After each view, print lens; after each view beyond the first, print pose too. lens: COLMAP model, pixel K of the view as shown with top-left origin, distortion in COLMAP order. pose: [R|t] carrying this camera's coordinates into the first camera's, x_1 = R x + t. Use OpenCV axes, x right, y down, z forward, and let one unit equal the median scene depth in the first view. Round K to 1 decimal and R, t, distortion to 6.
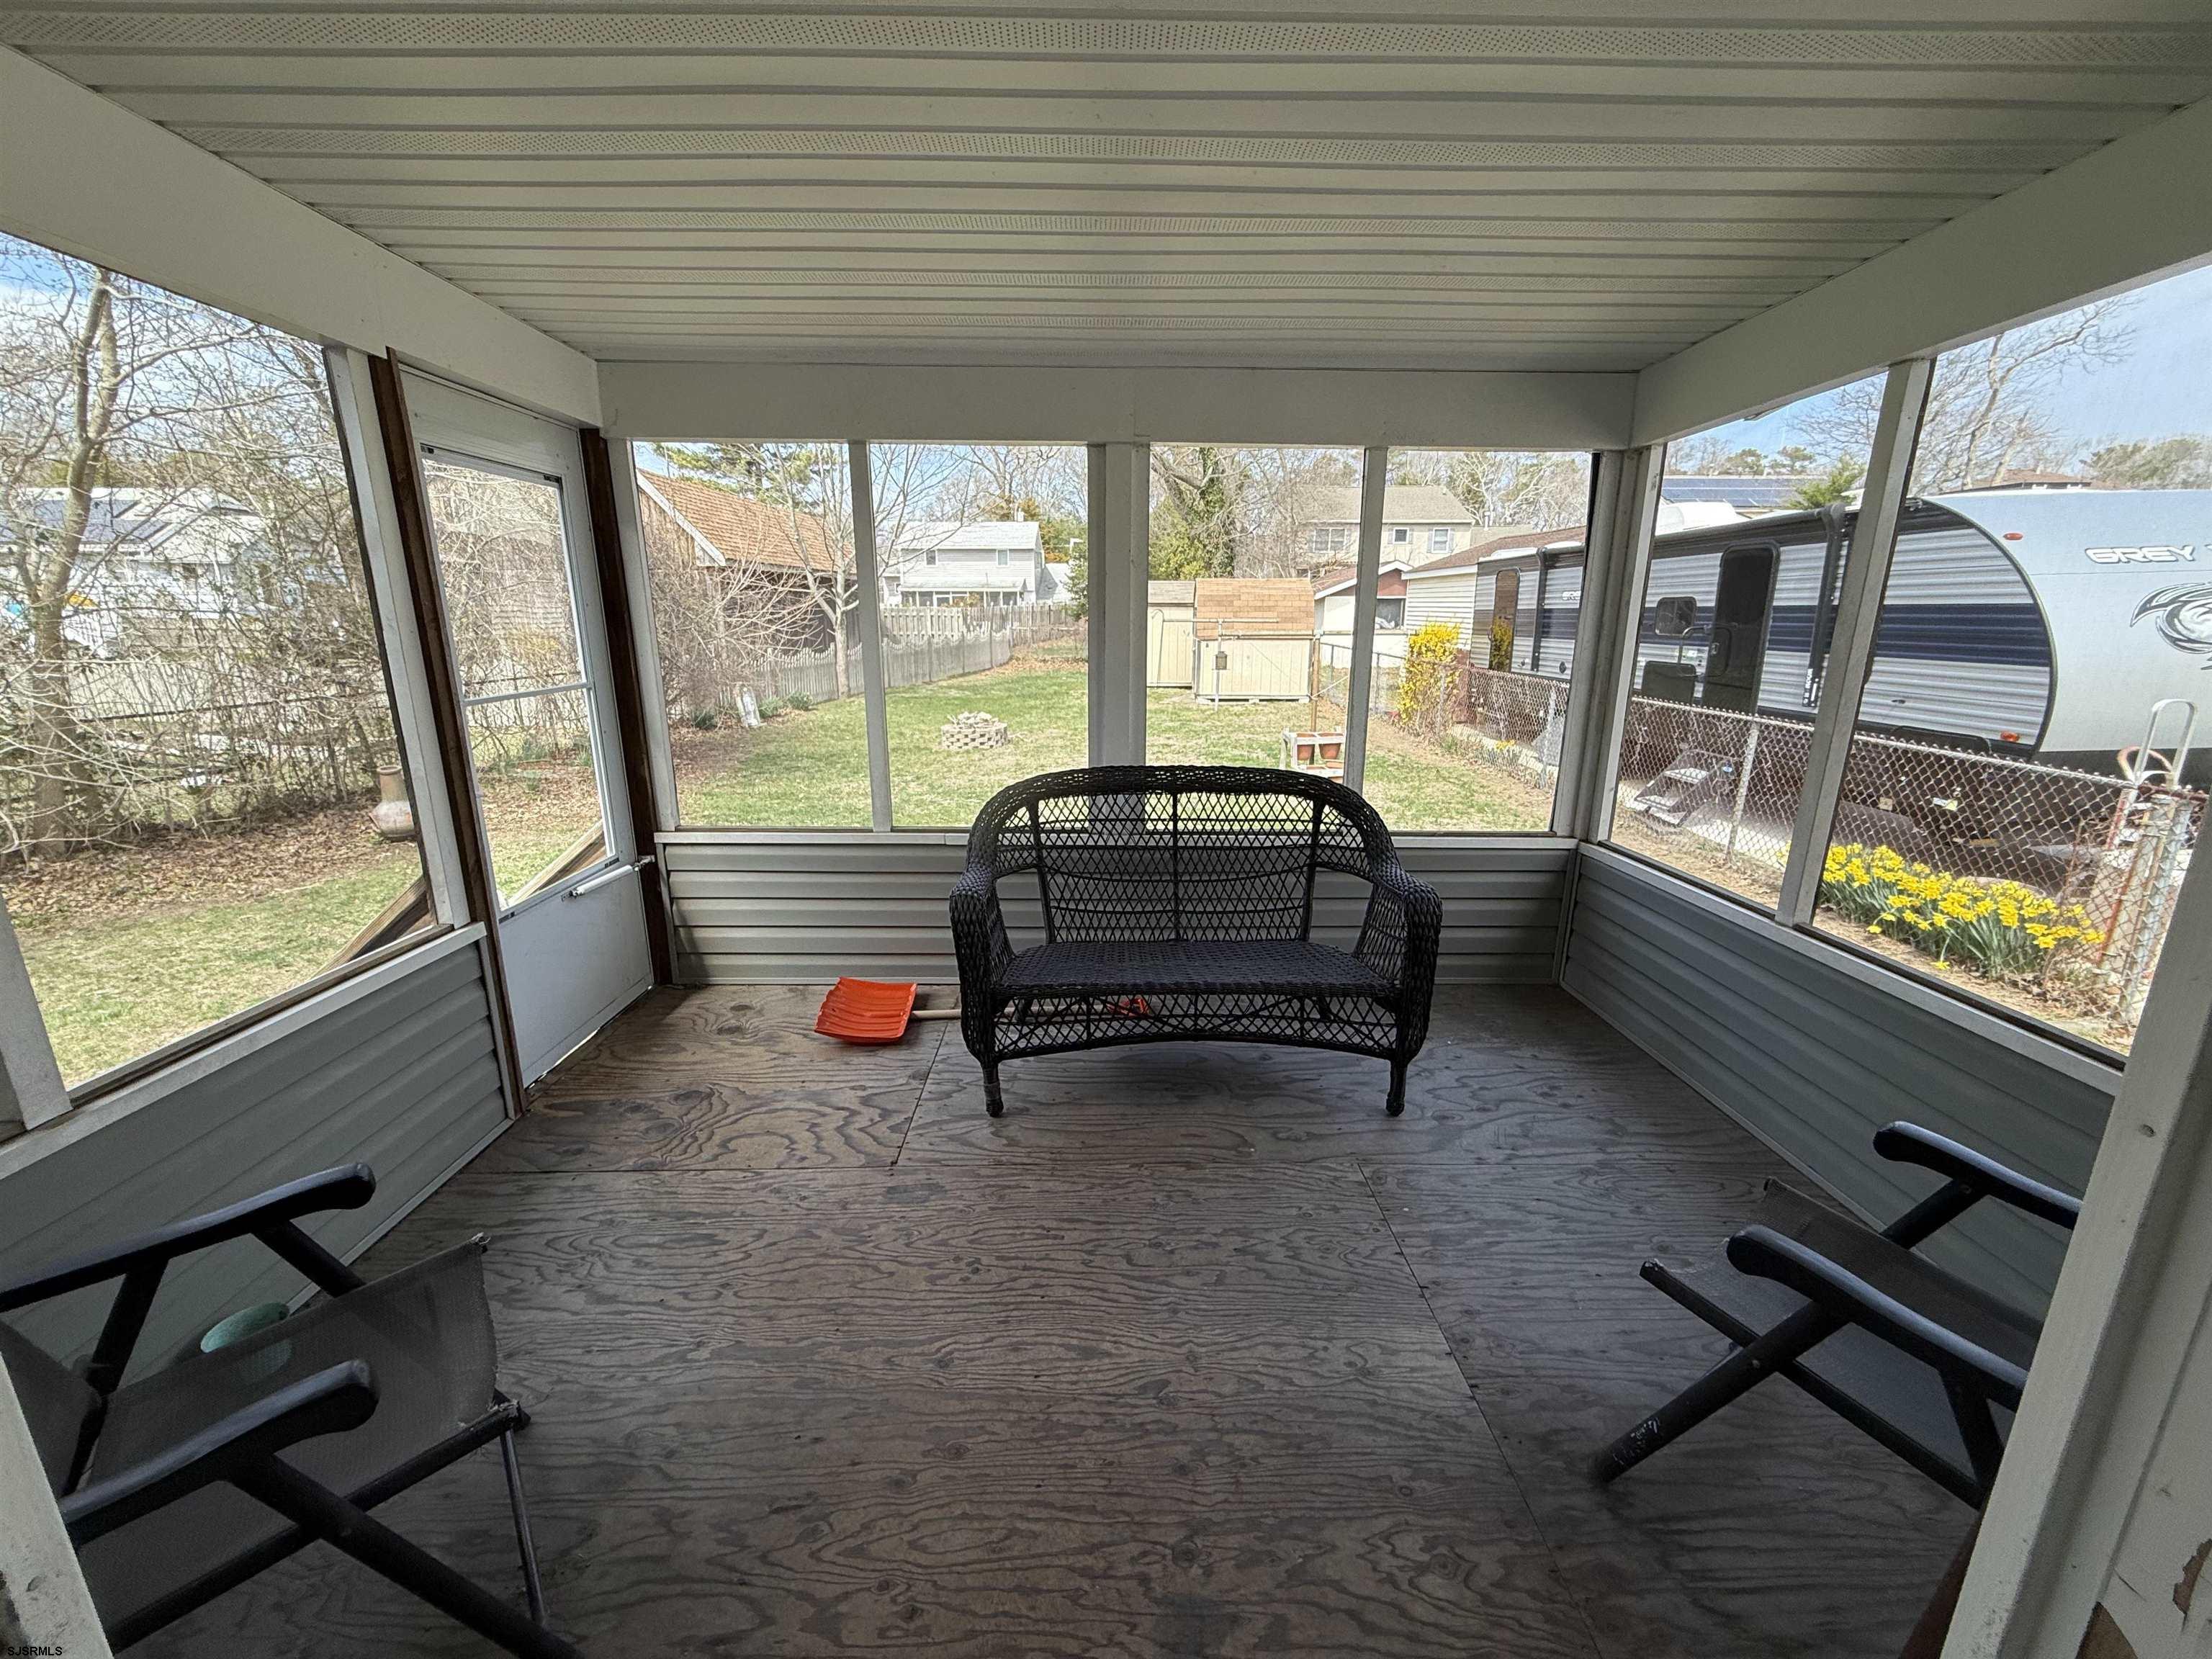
lens RADIAL K [[876.6, 0, 1092.8], [0, 876.6, 828.6], [0, 0, 1]] dist [-0.001167, 0.000552]
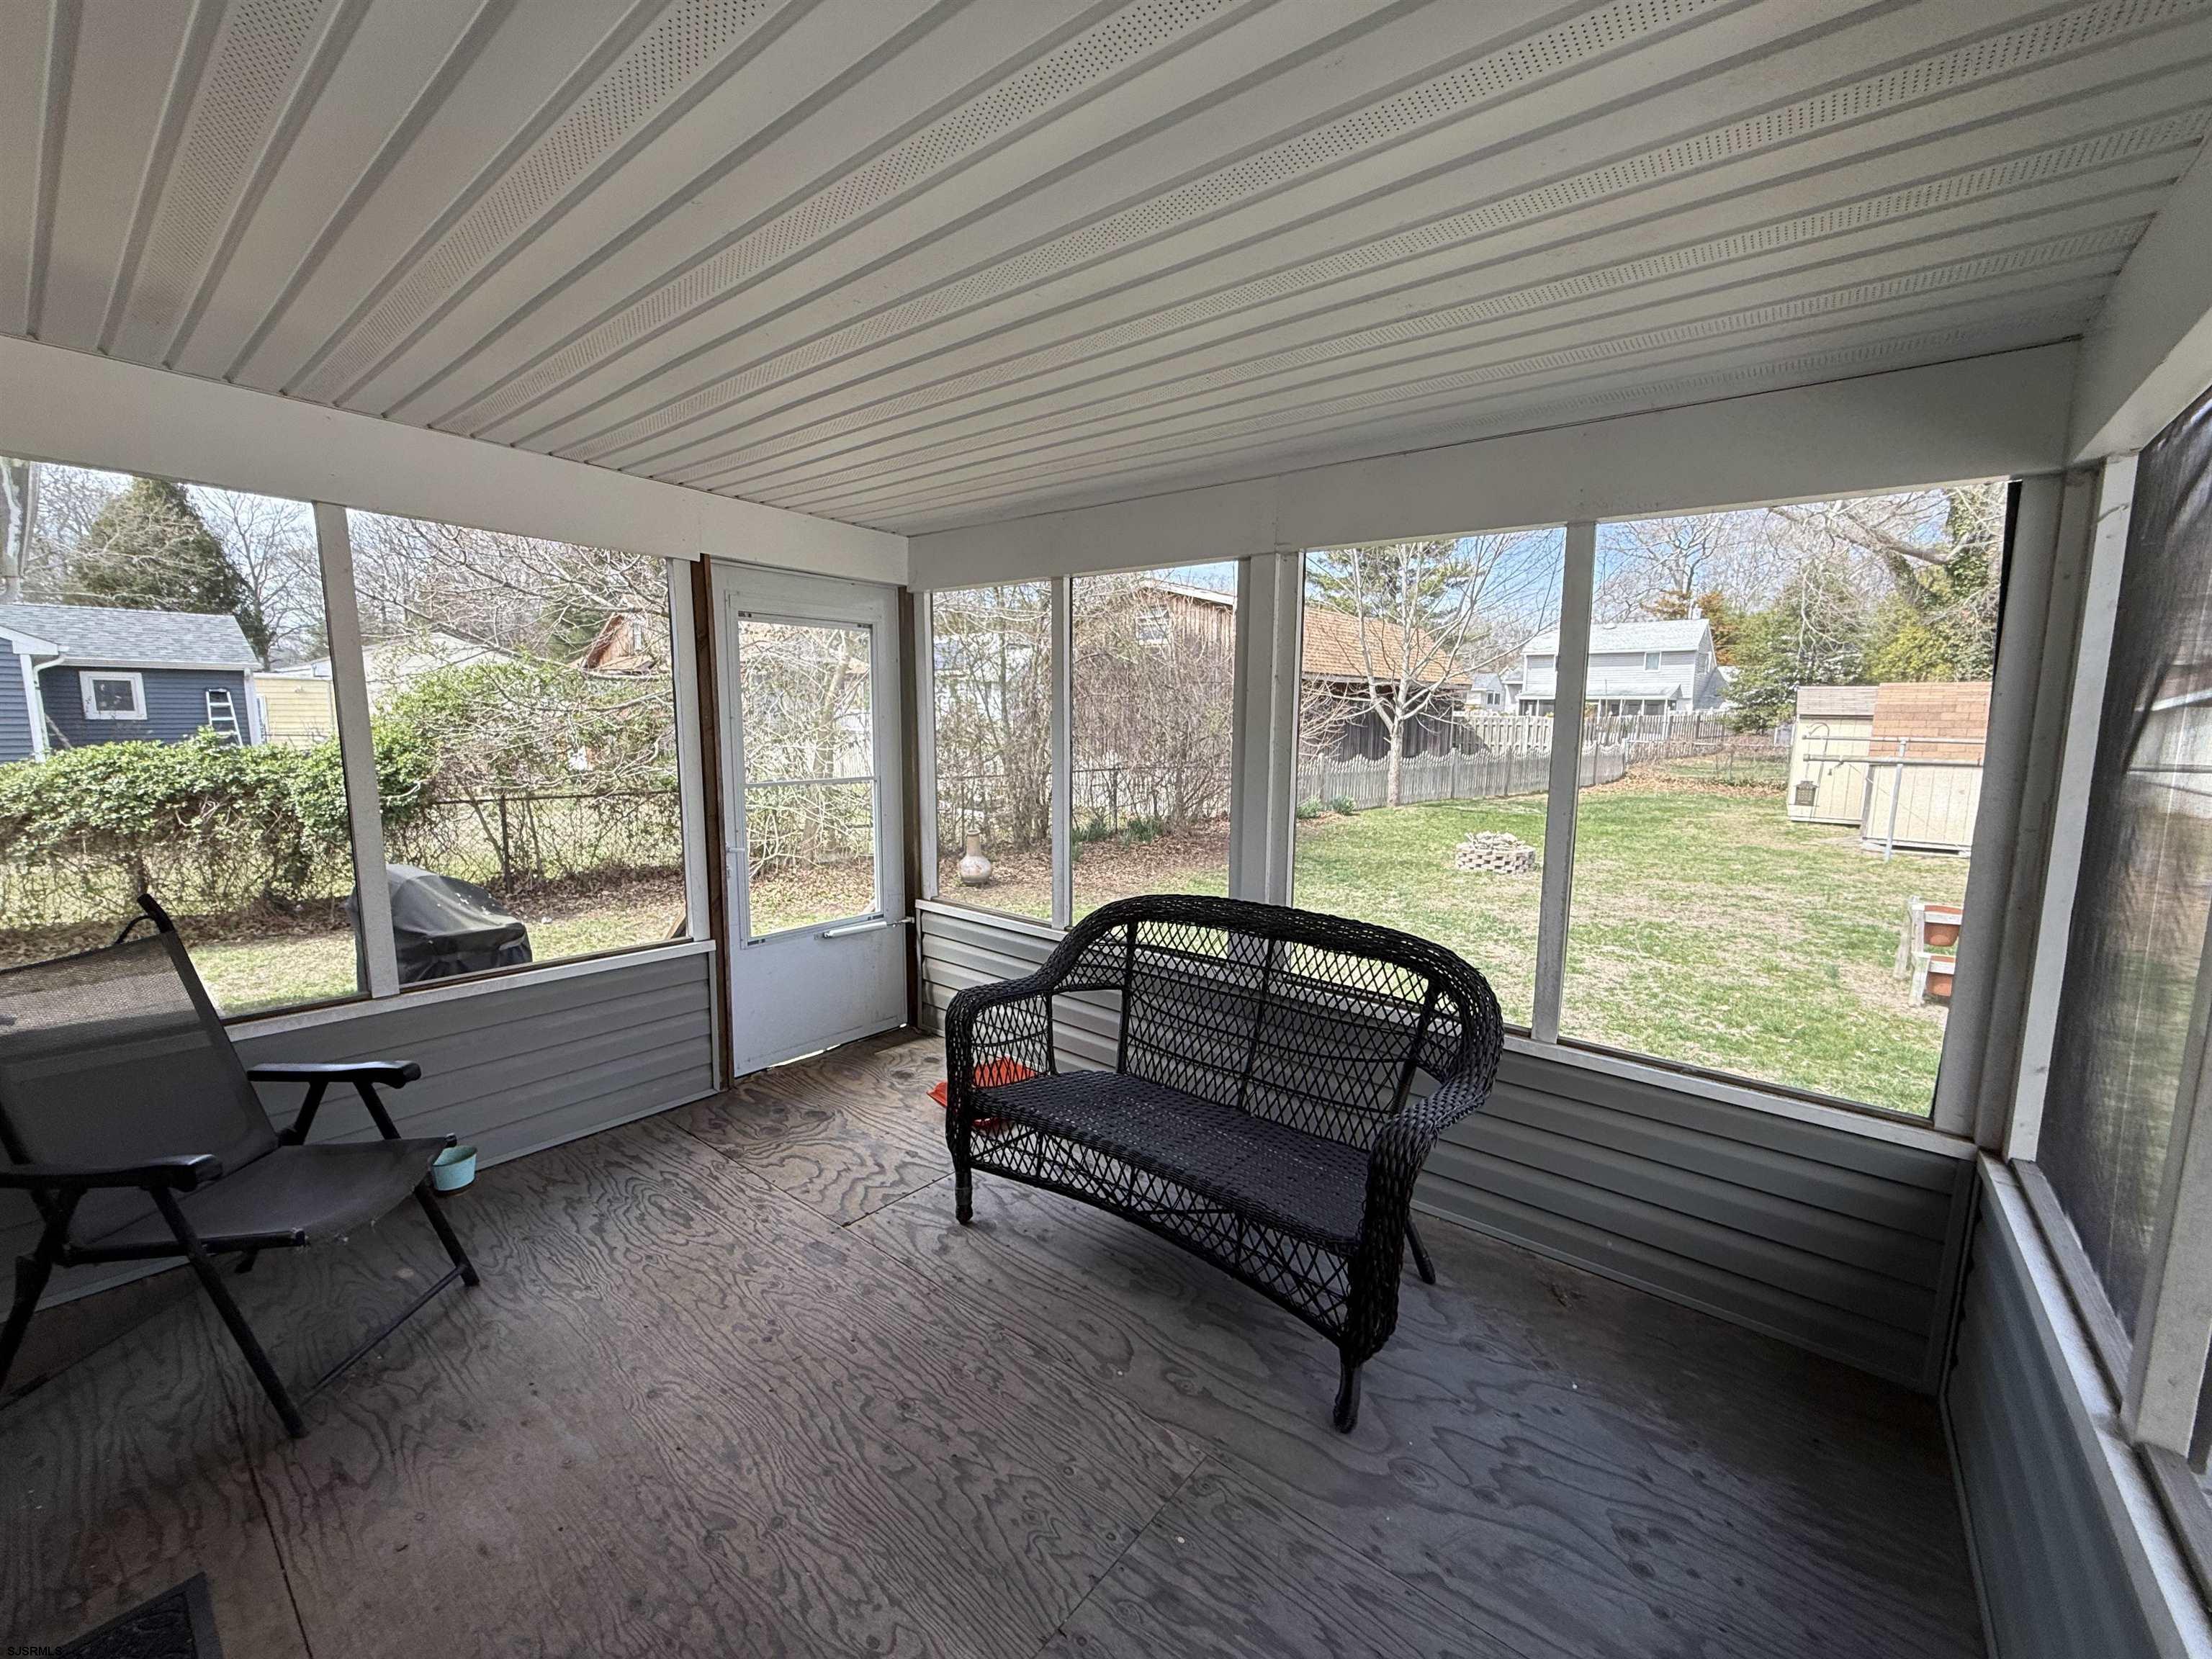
lens RADIAL K [[876.6, 0, 1095.9], [0, 876.6, 826.9], [0, 0, 1]] dist [-0.001167, 0.000552]
pose [[0.771788, 0.090365, -0.629426, 0.452260], [-0.164619, 0.984499, -0.060510, -0.061825], [0.614202, 0.150317, 0.774701, 0.189923]]
